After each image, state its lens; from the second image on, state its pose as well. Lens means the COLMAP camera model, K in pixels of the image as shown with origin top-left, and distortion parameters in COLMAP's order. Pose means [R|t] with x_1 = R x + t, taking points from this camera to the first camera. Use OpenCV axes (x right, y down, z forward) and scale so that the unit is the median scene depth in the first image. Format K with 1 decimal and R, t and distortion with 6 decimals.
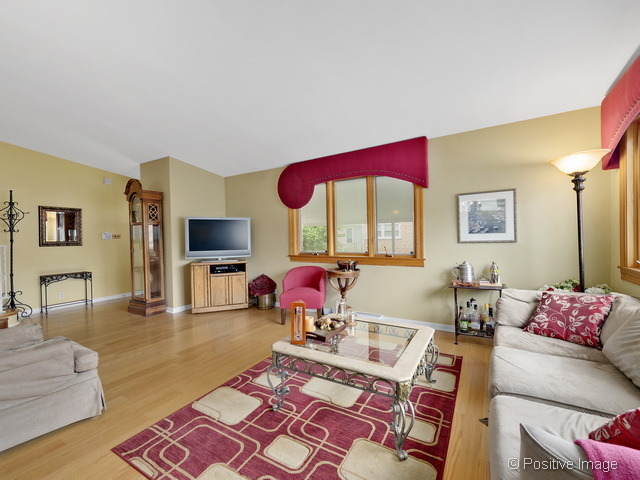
lens RADIAL K [[280.2, 0, 320.0], [0, 280.2, 240.0], [0, 0, 1]] dist [-0.001312, -0.000093]
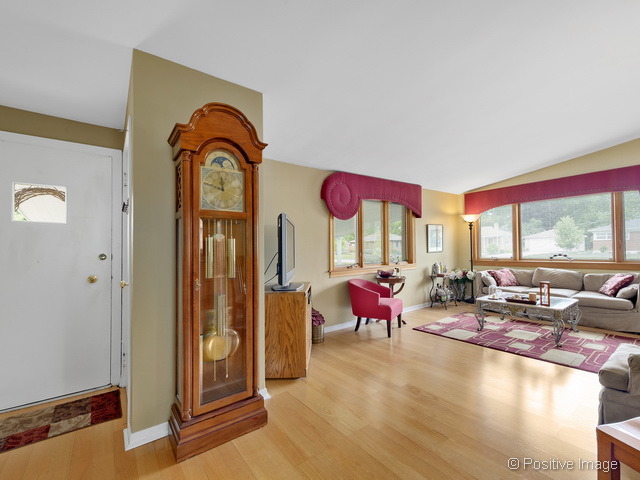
lens RADIAL K [[280.2, 0, 320.0], [0, 280.2, 240.0], [0, 0, 1]] dist [-0.001312, -0.000093]
pose [[0.370091, 0.036229, 0.928289, -1.325266], [0.024206, 0.998524, -0.048621, -0.000015], [-0.928680, 0.040464, 0.368668, 0.970436]]
